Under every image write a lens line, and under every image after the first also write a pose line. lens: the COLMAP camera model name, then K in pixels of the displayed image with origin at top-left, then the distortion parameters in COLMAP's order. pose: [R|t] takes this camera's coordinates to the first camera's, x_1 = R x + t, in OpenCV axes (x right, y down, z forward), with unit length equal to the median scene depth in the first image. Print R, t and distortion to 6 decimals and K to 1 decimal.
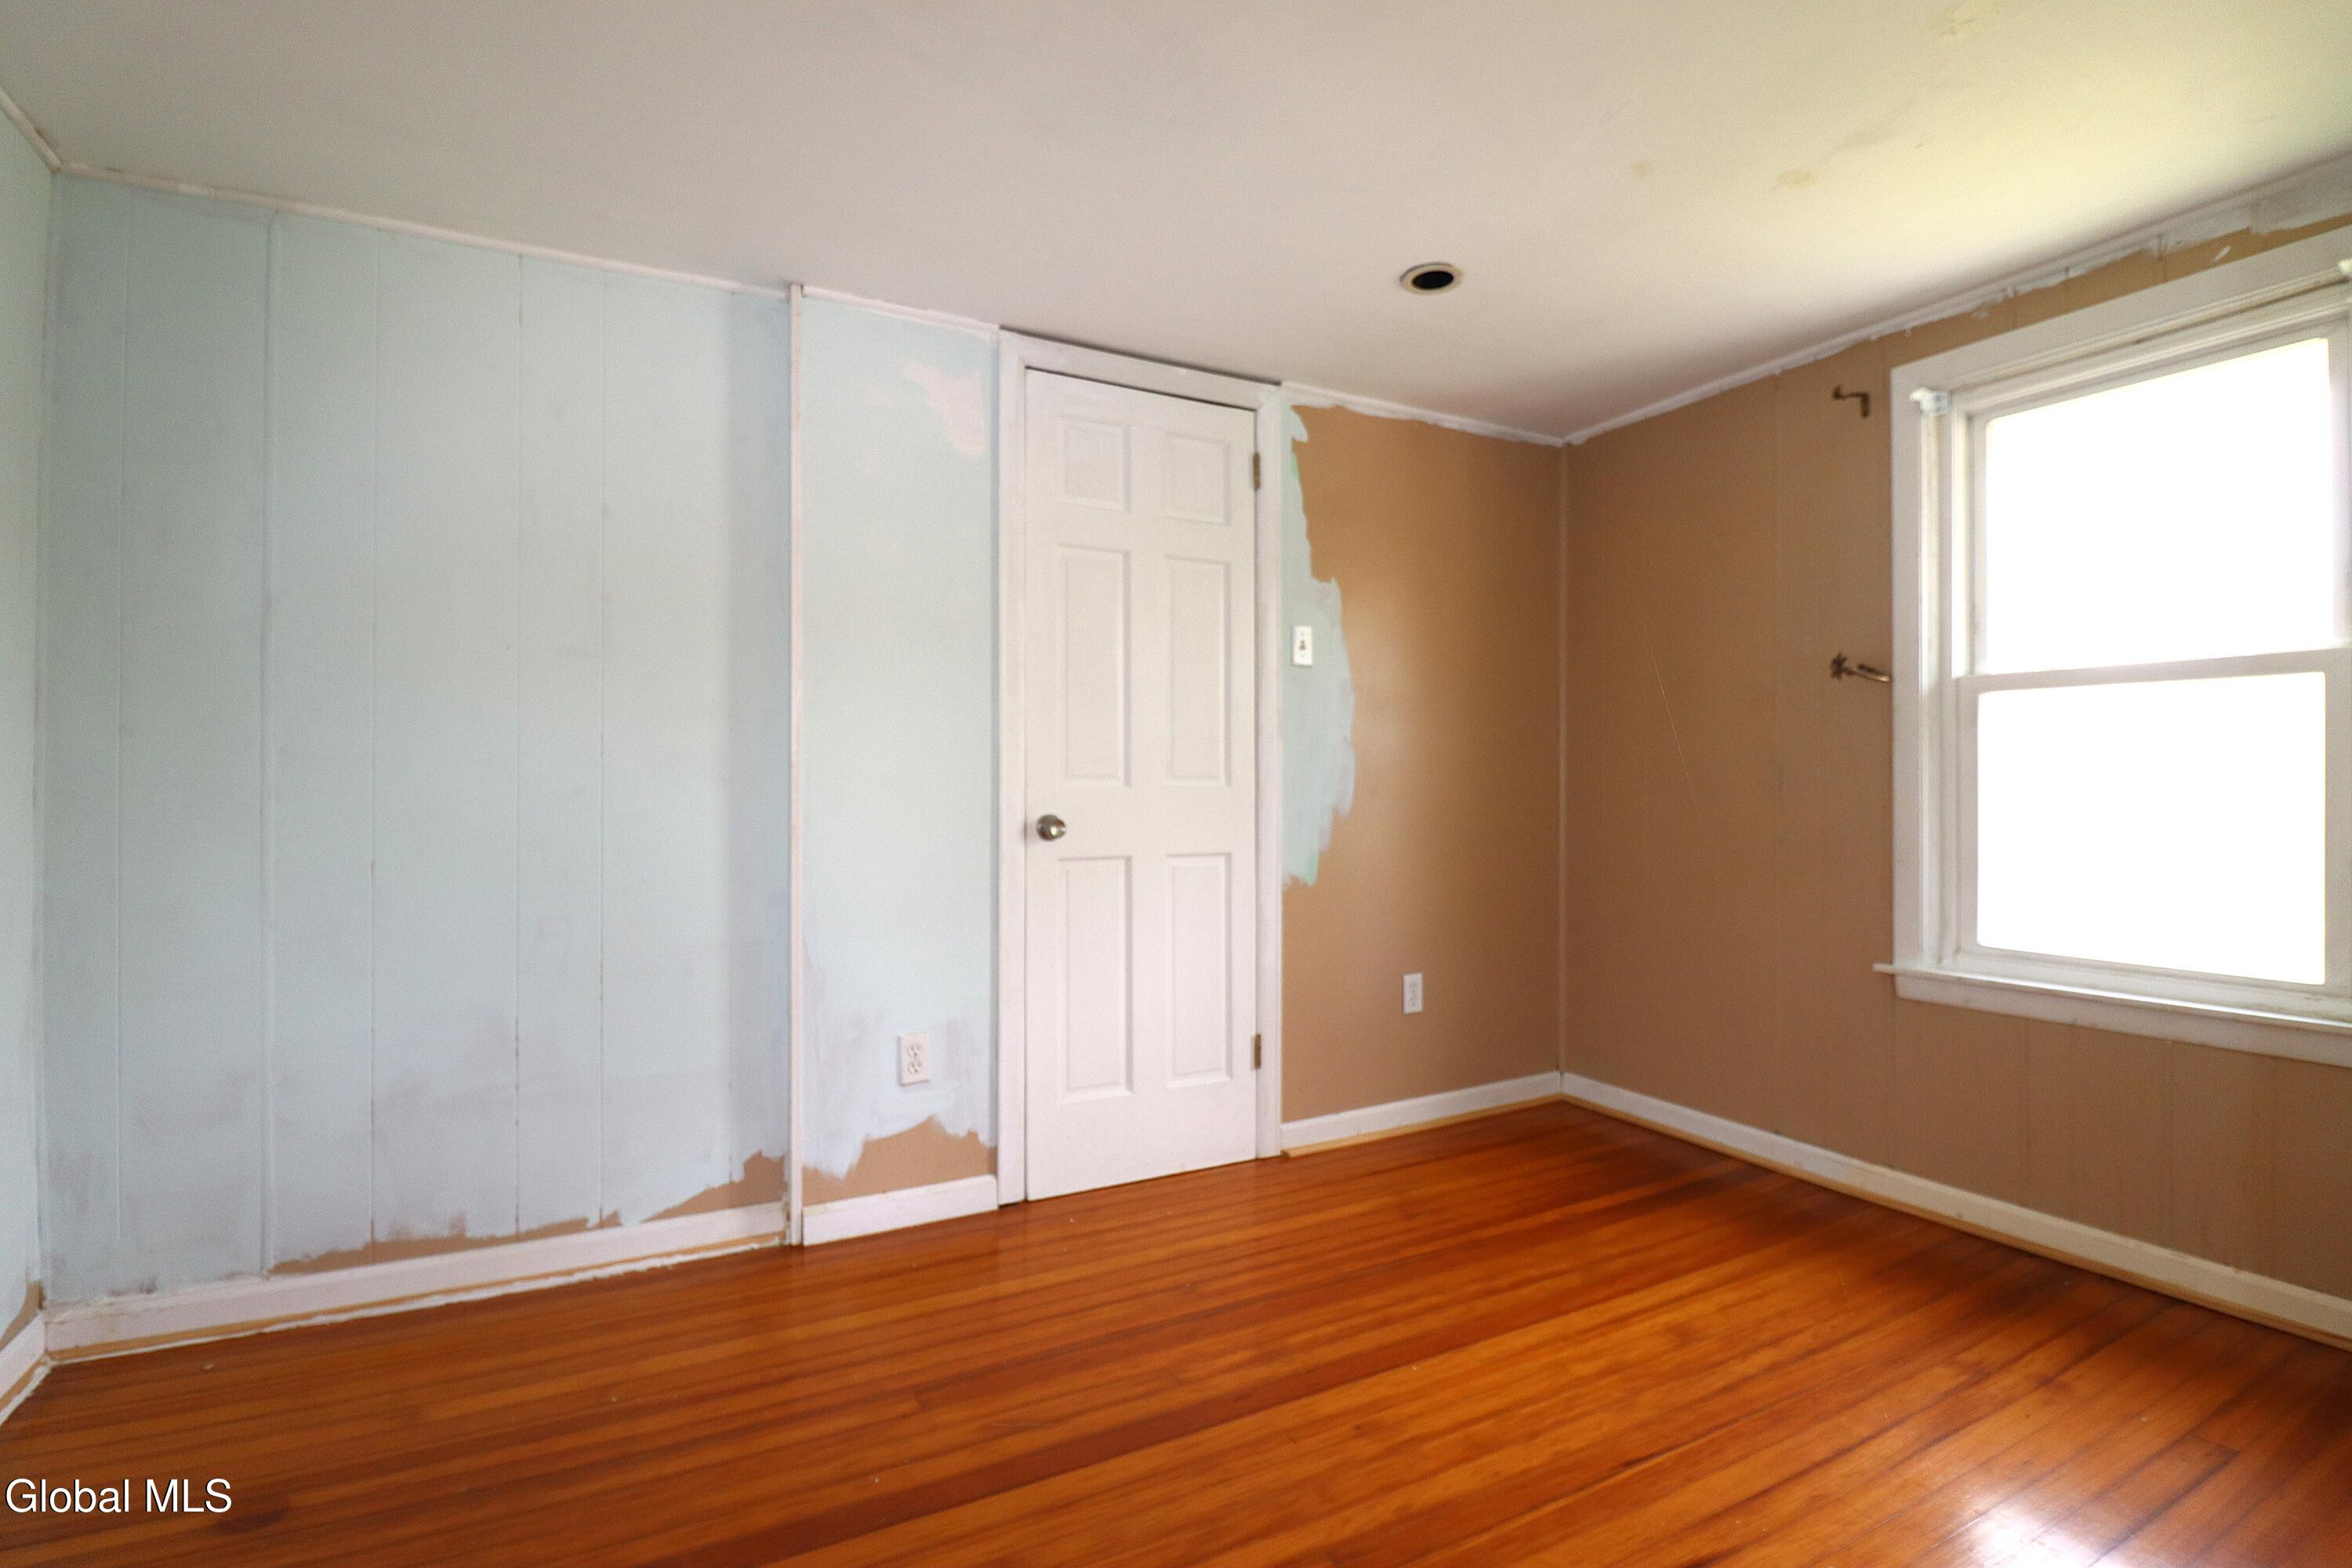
lens RADIAL K [[1087.7, 0, 1167.9], [0, 1087.7, 783.6], [0, 0, 1]] dist [-0.002630, -0.011534]
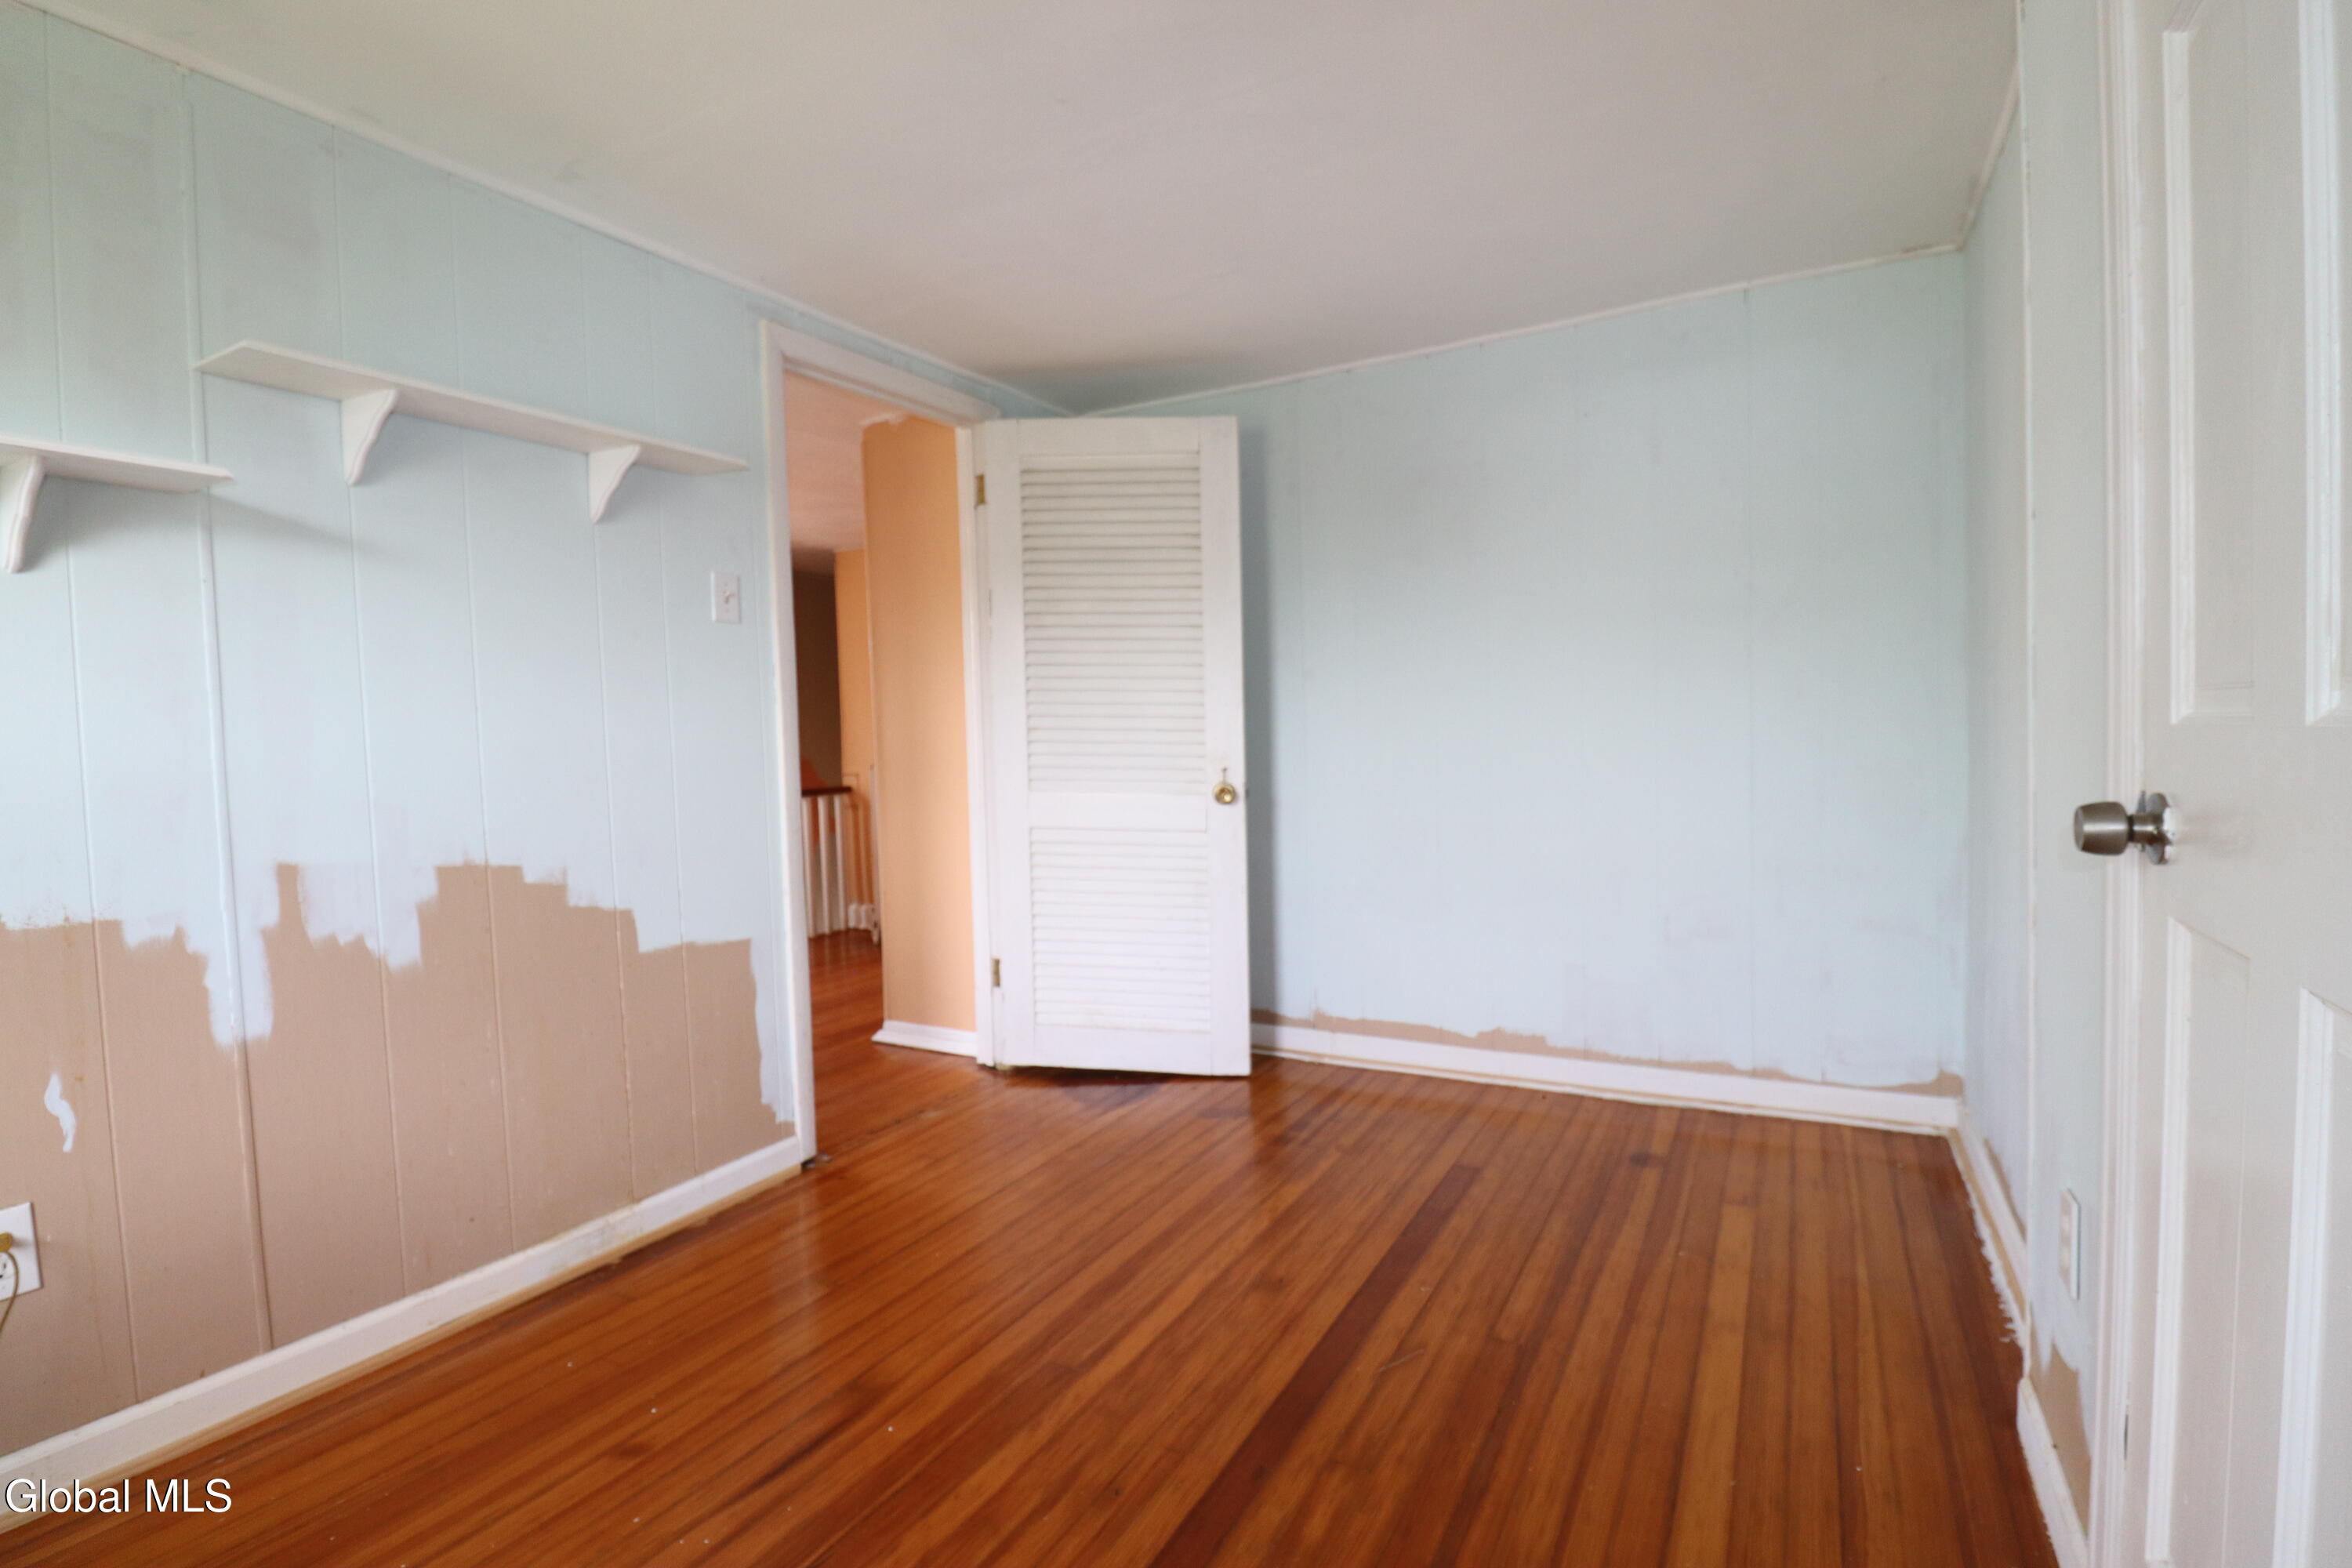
lens RADIAL K [[1087.7, 0, 1168.8], [0, 1087.7, 790.5], [0, 0, 1]] dist [-0.002630, -0.011534]
pose [[-0.842439, 0.055639, -0.535912, 0.582273], [0.035410, 0.998221, 0.047974, -0.005399], [0.537627, 0.021439, -0.842910, 1.766793]]
